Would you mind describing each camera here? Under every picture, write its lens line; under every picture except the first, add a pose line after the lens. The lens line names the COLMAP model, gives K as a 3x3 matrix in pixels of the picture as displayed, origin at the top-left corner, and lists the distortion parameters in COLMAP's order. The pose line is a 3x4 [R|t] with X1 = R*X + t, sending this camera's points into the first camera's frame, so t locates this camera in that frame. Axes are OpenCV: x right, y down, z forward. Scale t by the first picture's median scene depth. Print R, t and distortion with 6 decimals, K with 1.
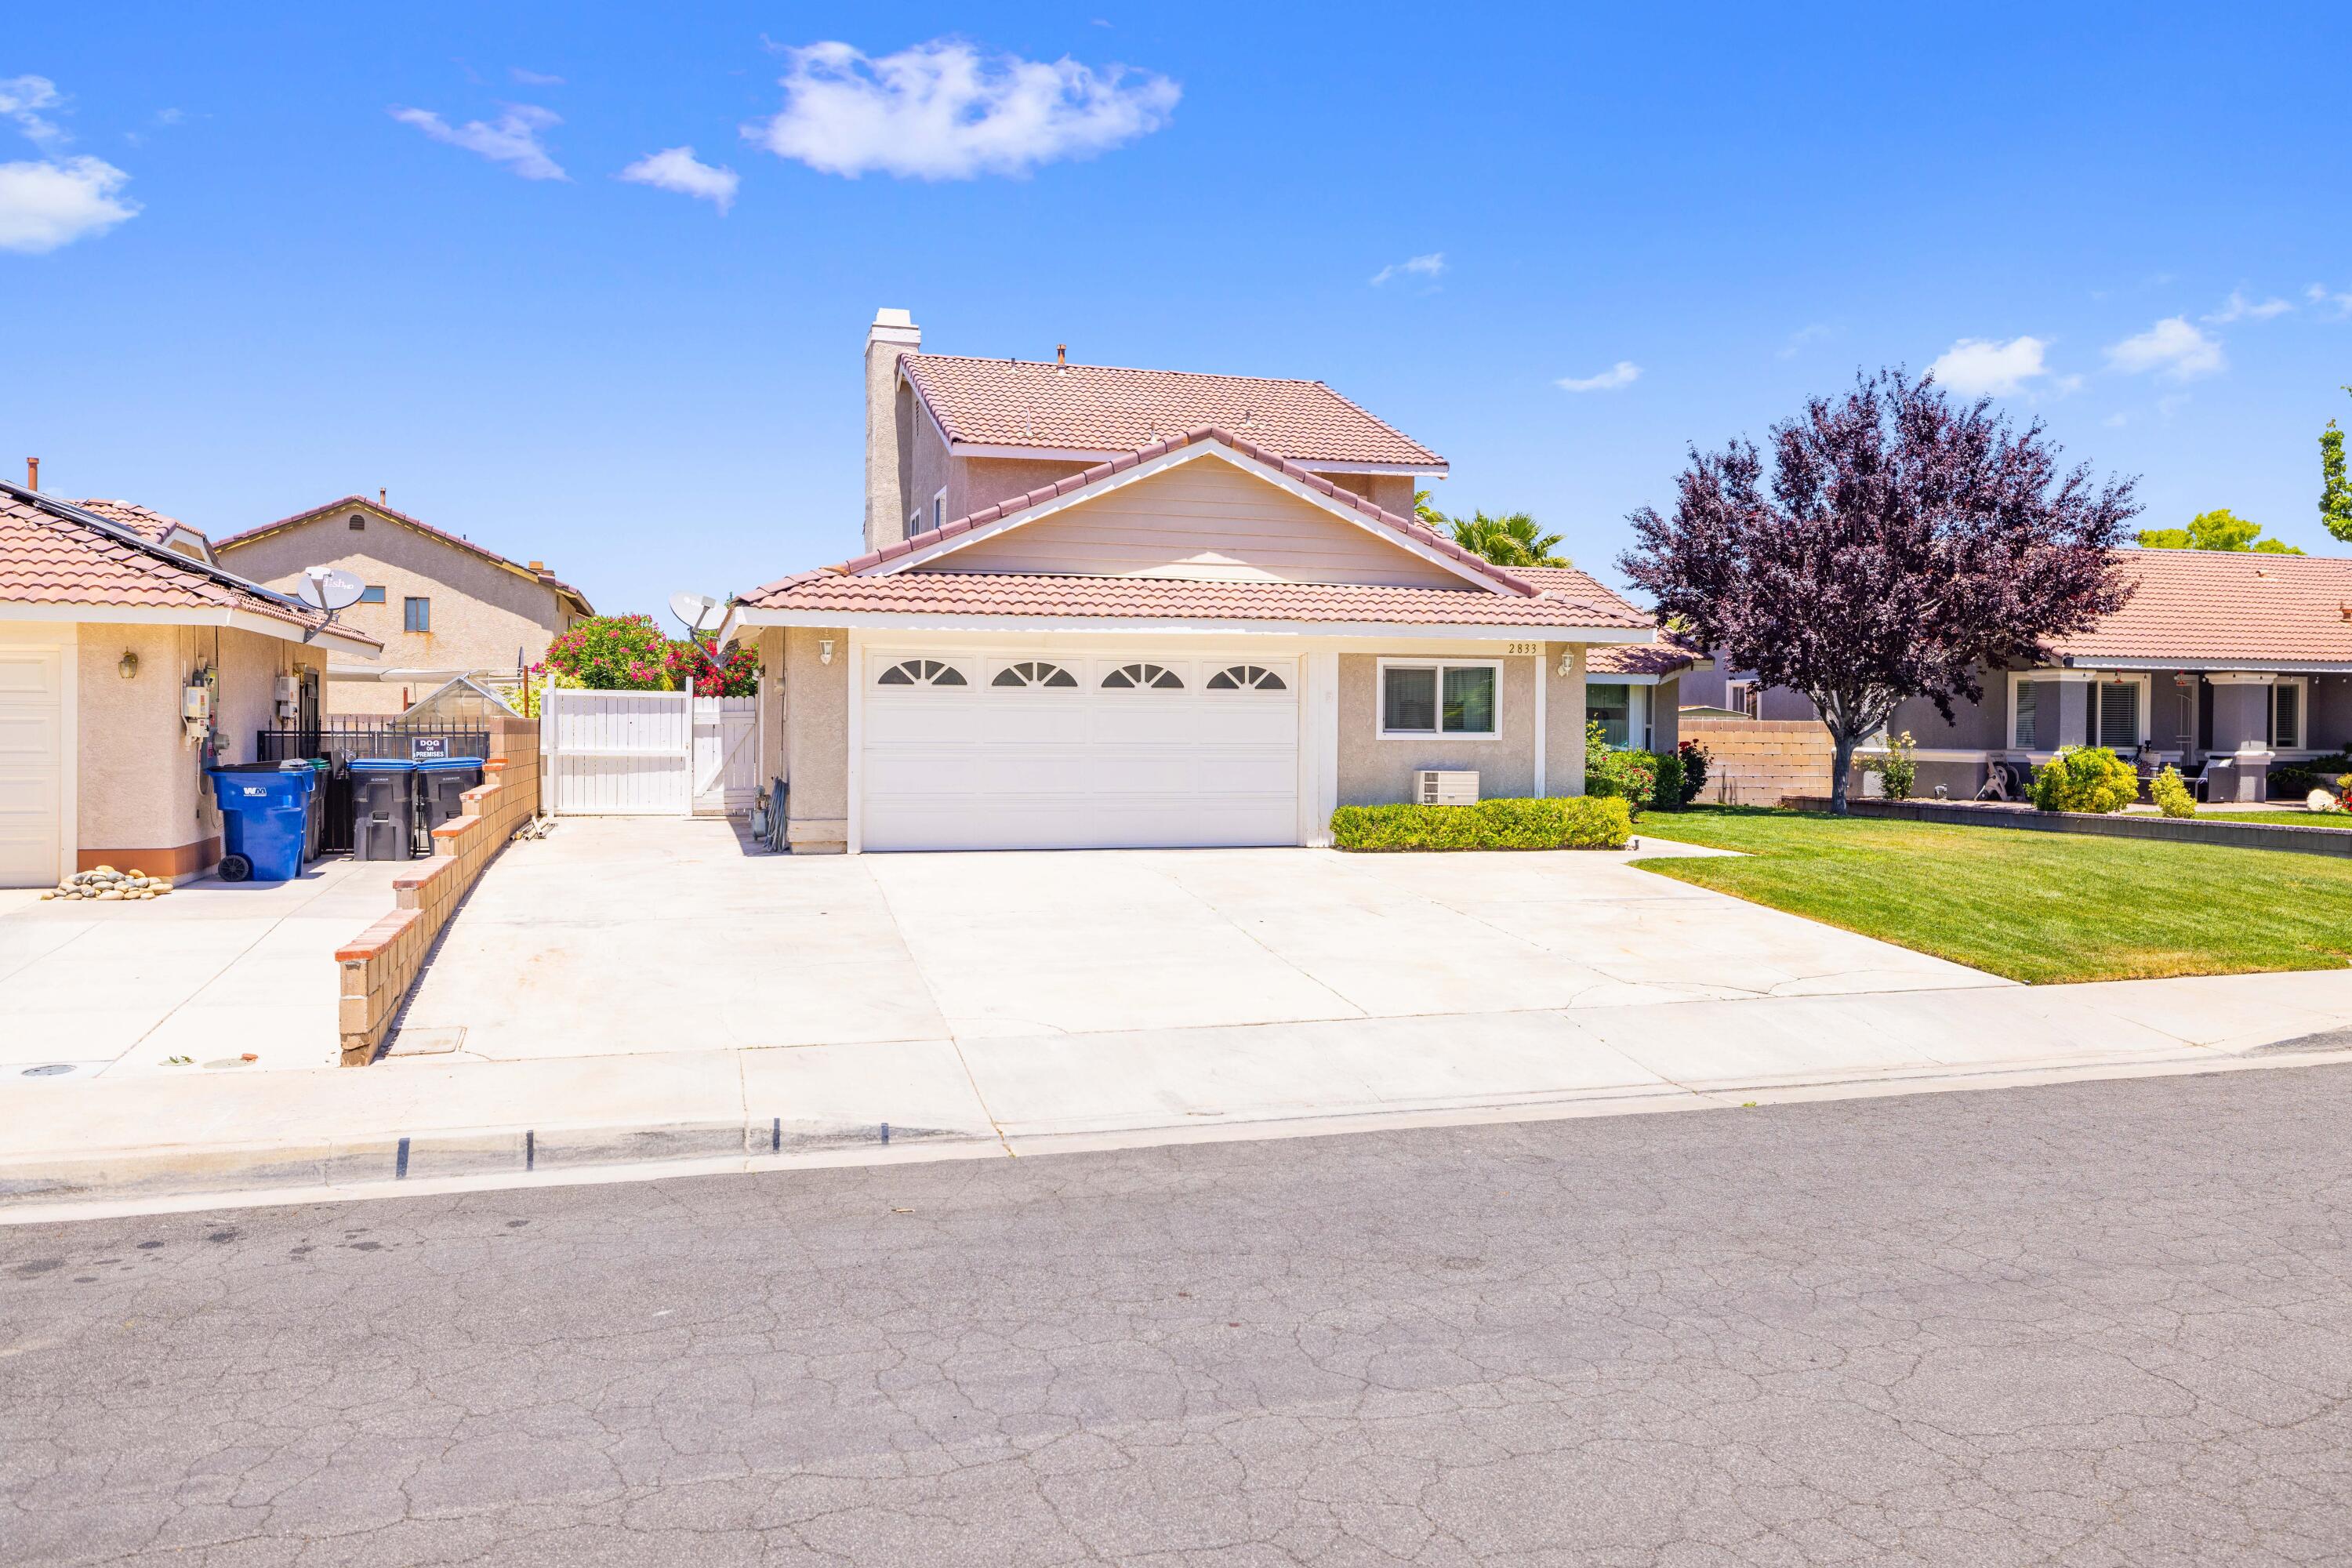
lens RADIAL K [[1683.2, 0, 1173.8], [0, 1683.2, 778.9], [0, 0, 1]] dist [-0.000942, -0.003163]
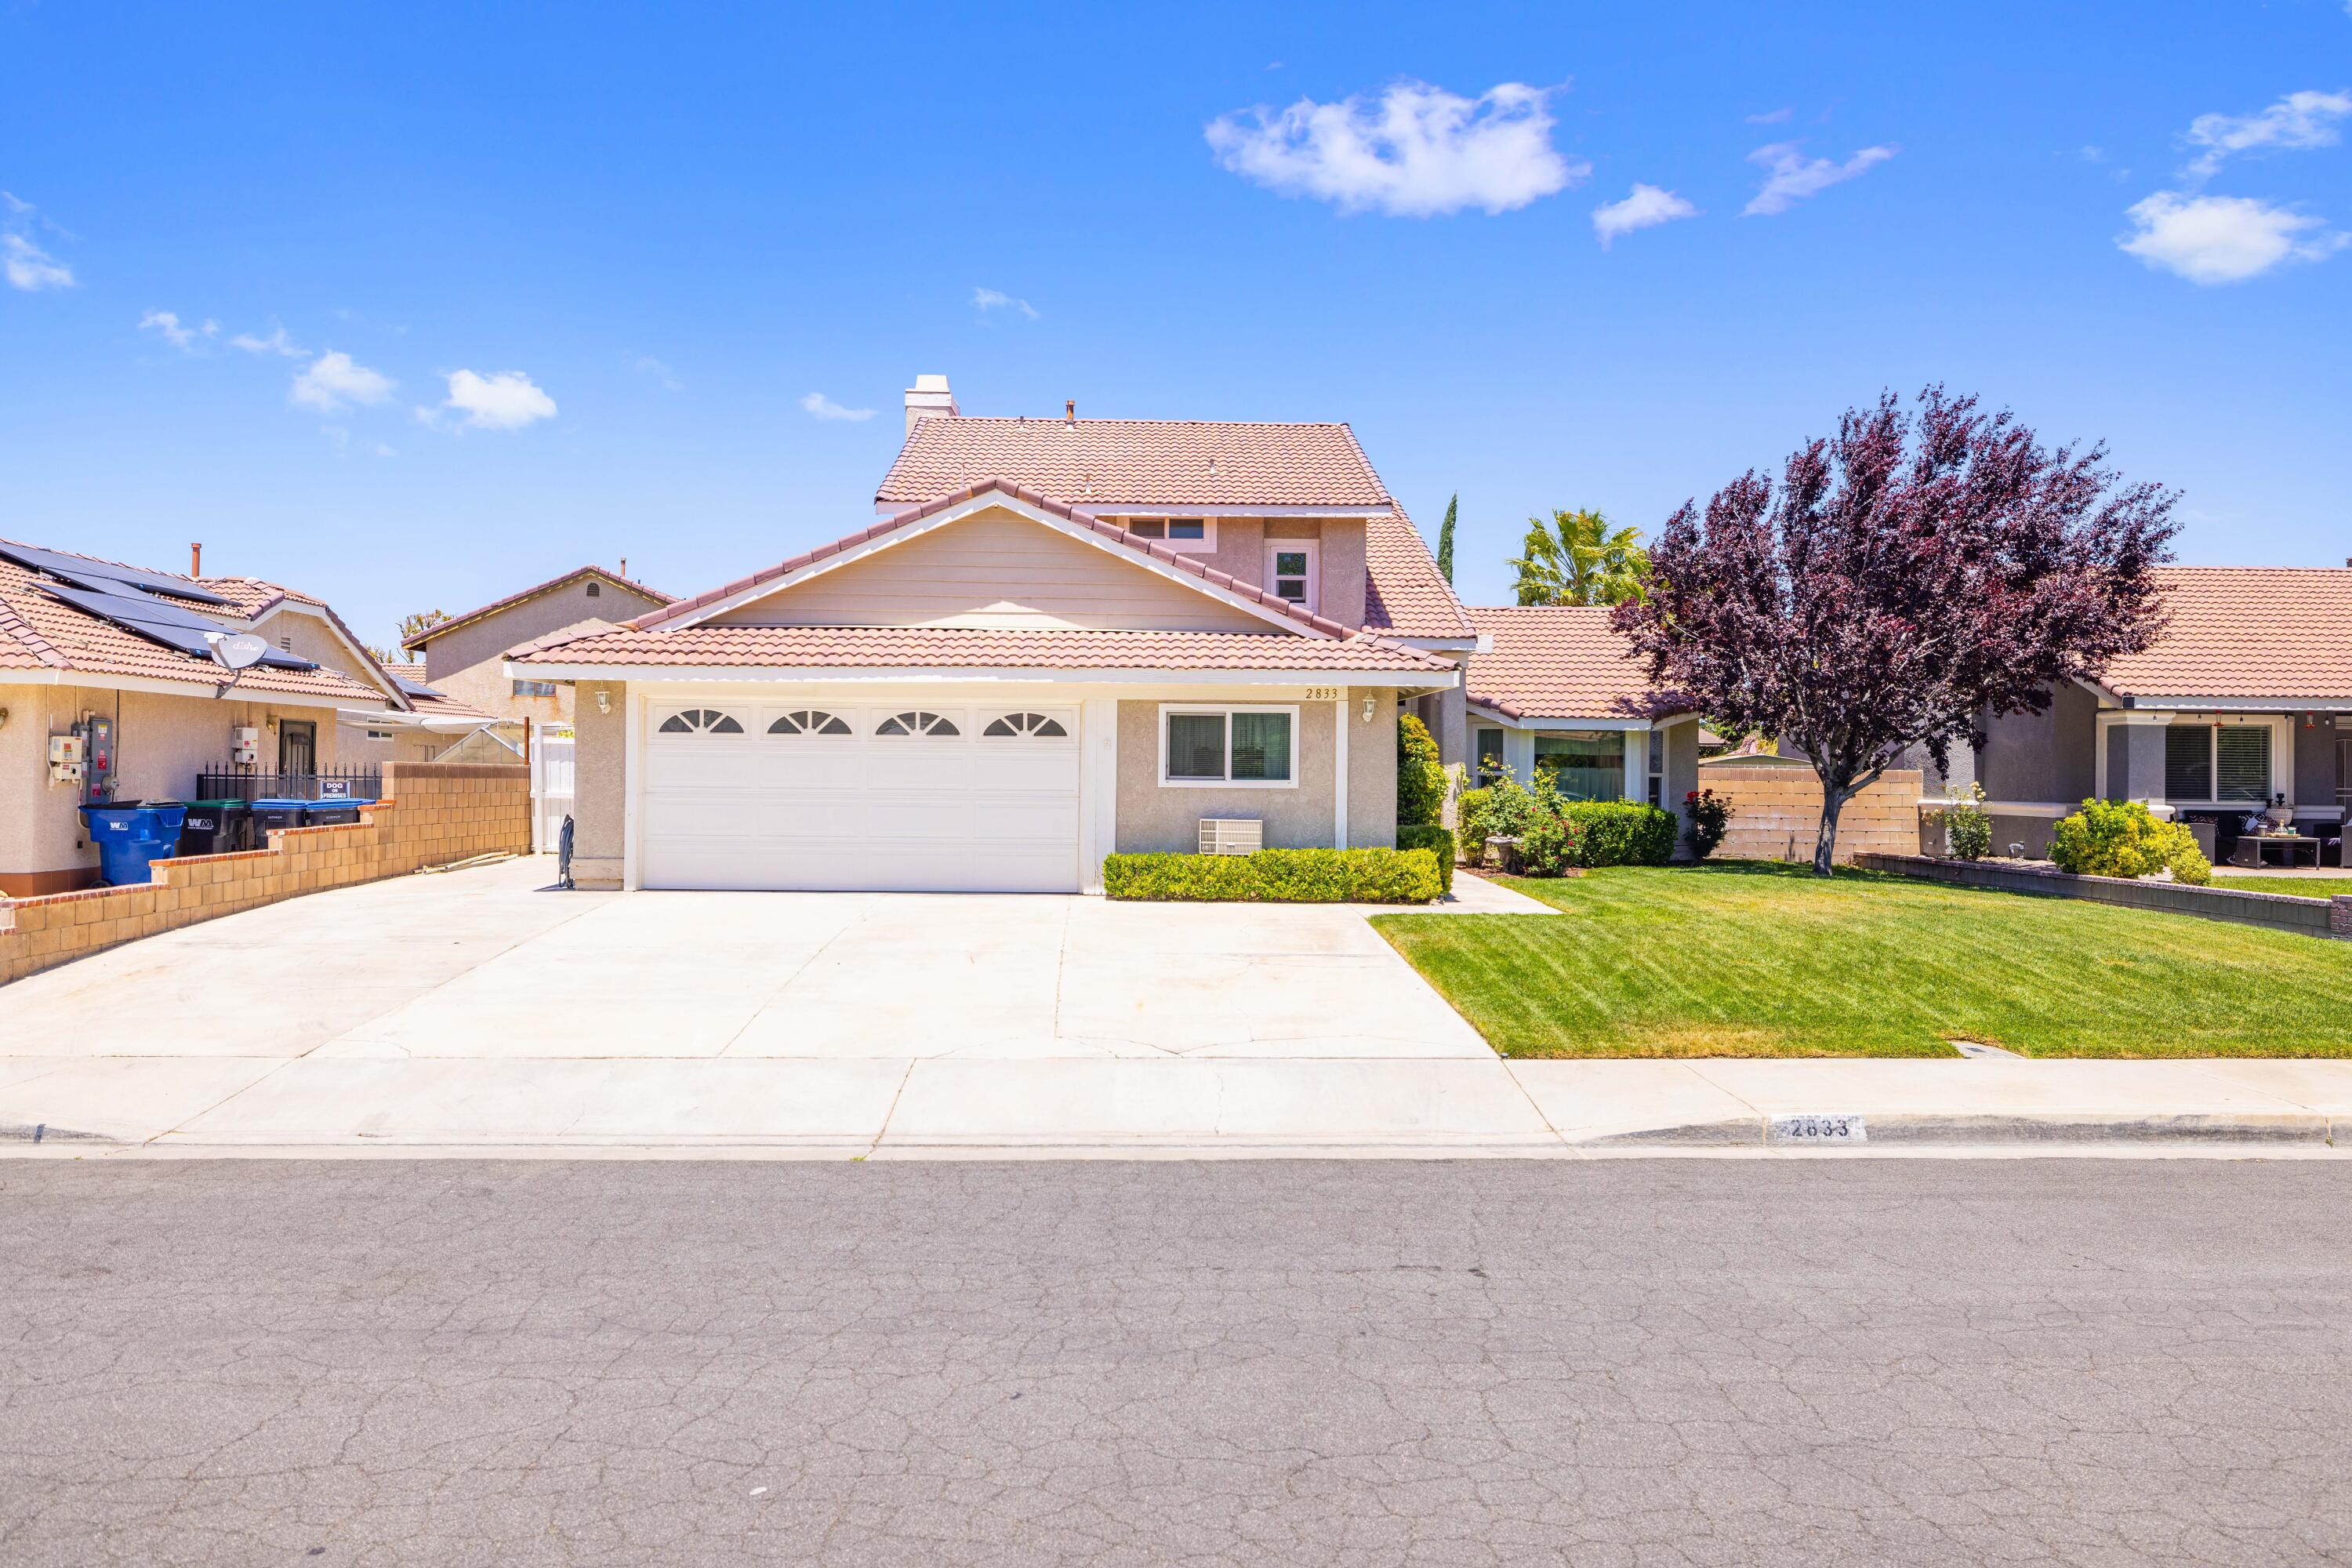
lens RADIAL K [[1683.2, 0, 1169.0], [0, 1683.2, 782.0], [0, 0, 1]] dist [-0.000942, -0.003163]
pose [[0.967552, 0.004207, -0.252638, 0.374621], [-0.011101, 0.999604, -0.025867, -0.000791], [0.252429, 0.027832, 0.967215, 0.046882]]
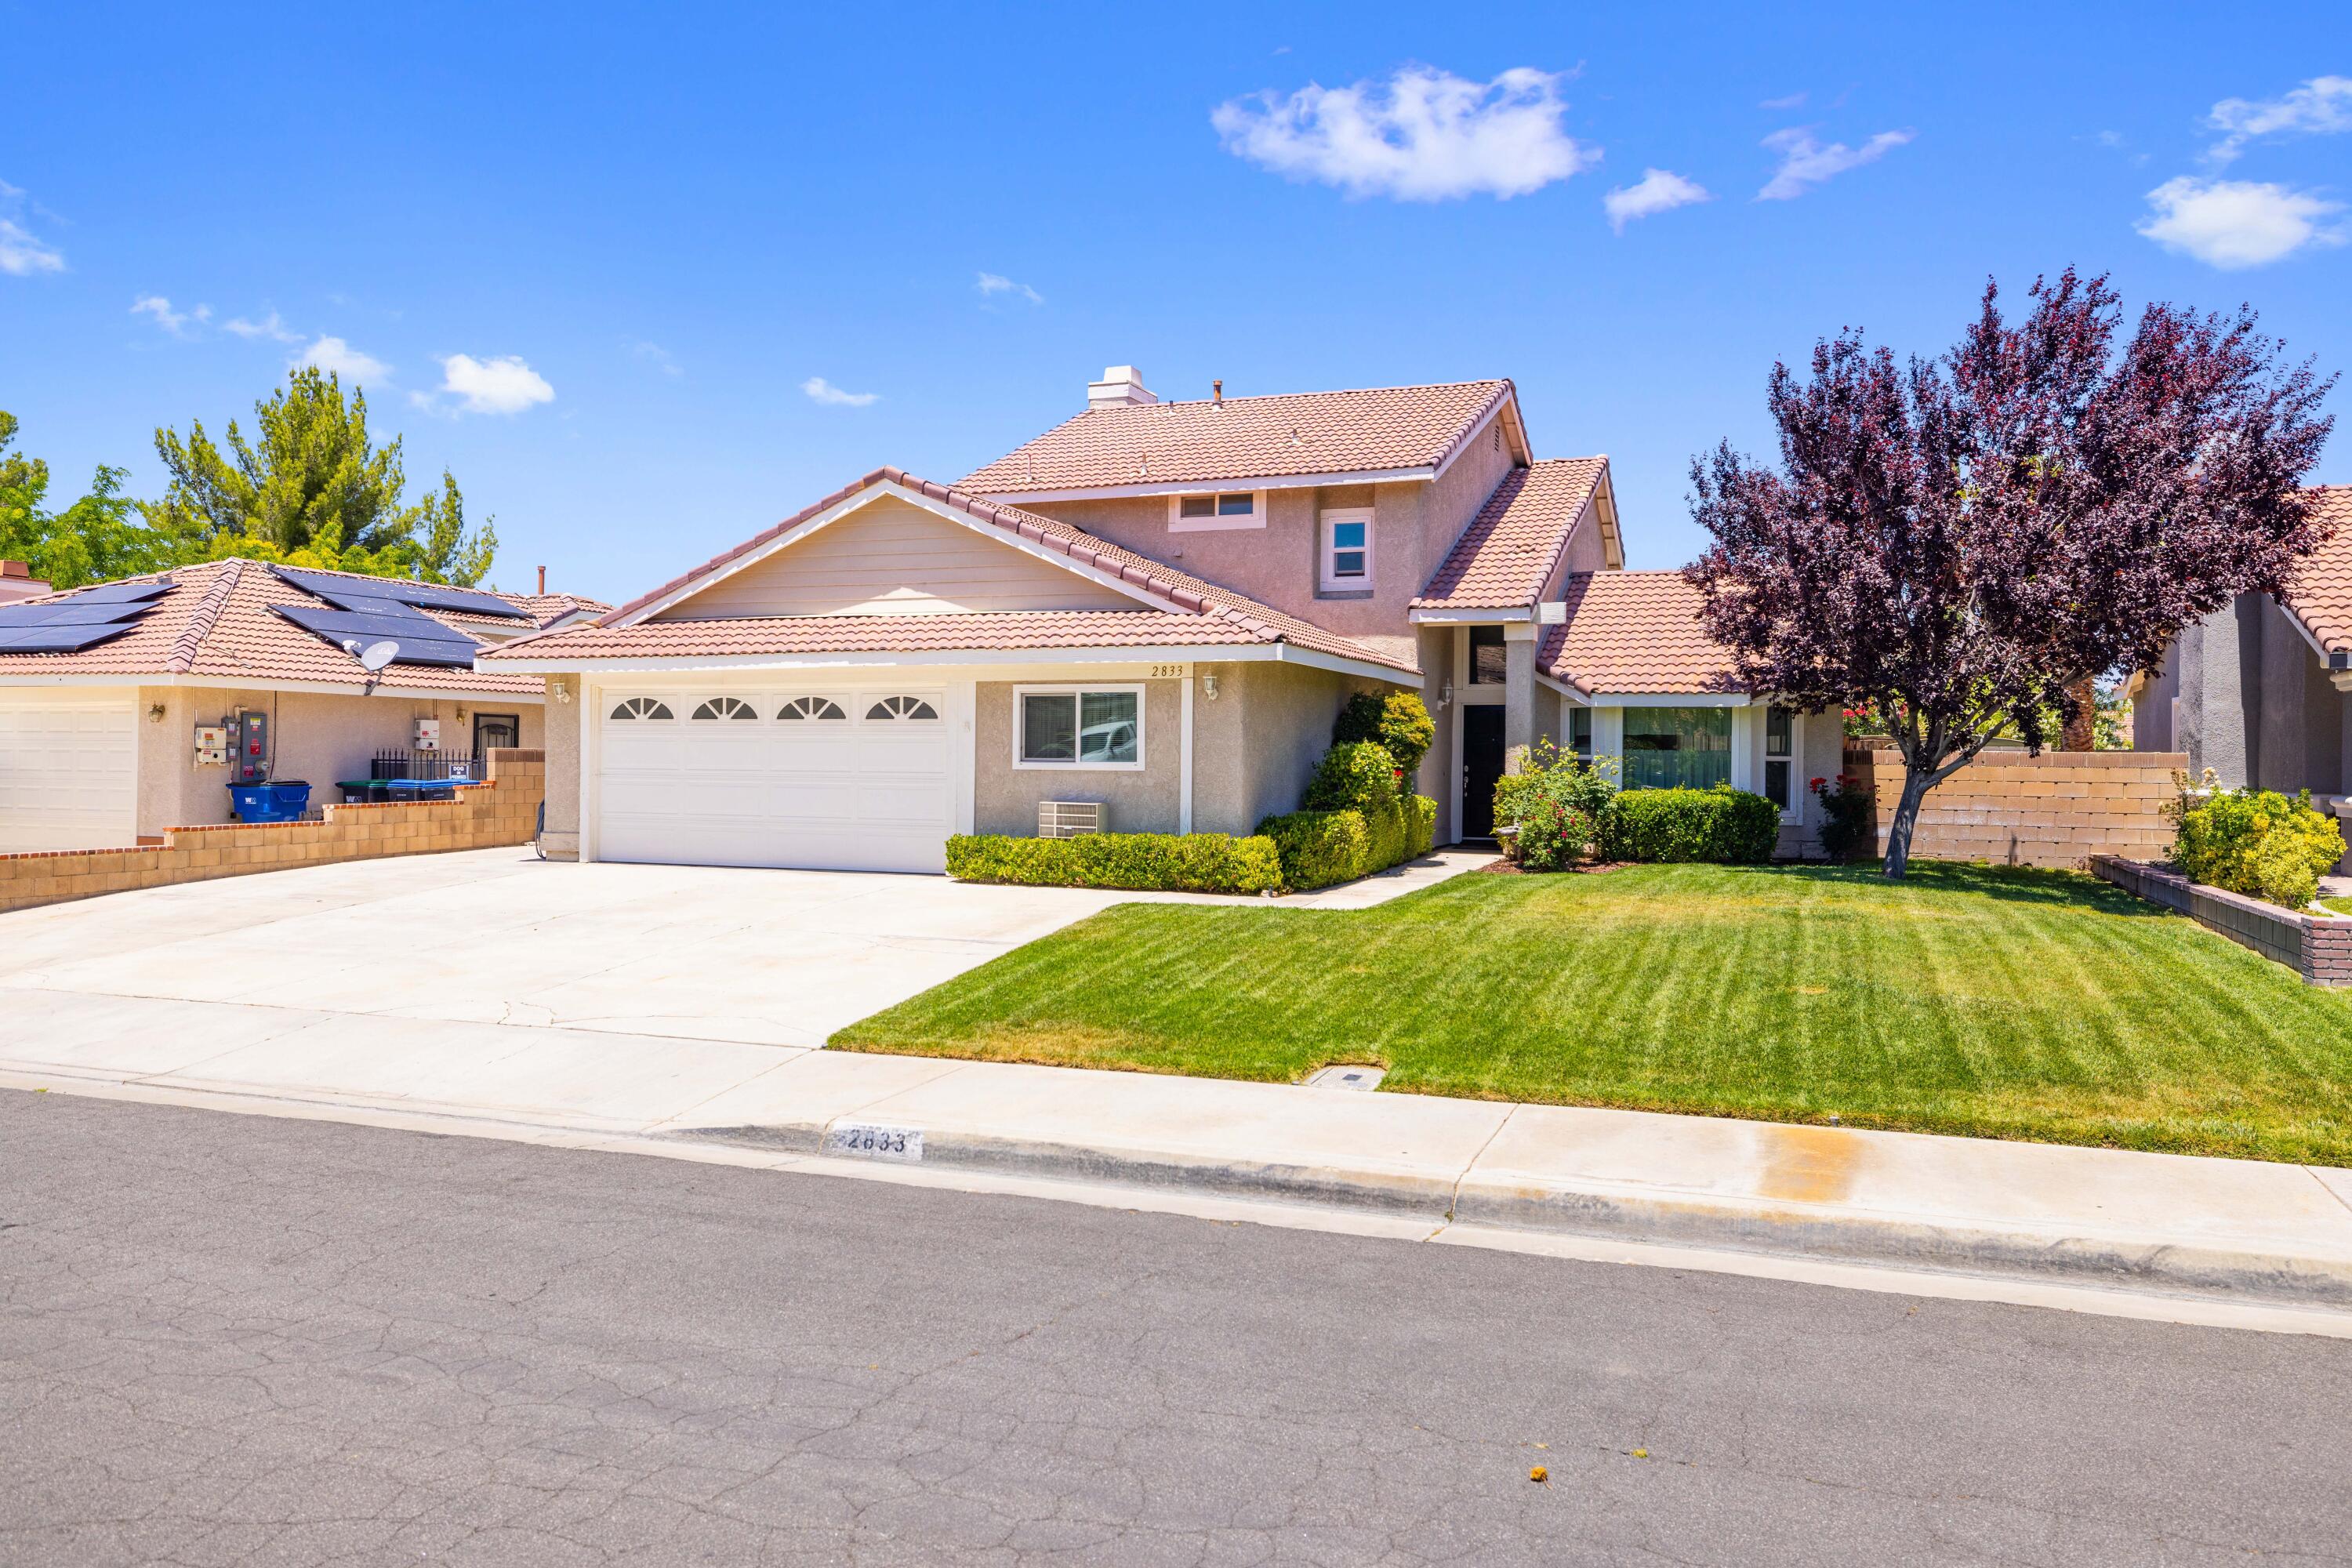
lens RADIAL K [[1683.2, 0, 1172.4], [0, 1683.2, 780.7], [0, 0, 1]] dist [-0.000942, -0.003163]
pose [[0.796555, 0.008223, -0.604510, 0.781618], [-0.021727, 0.999651, -0.015031, -0.003972], [0.604175, 0.025108, 0.796456, 0.278110]]
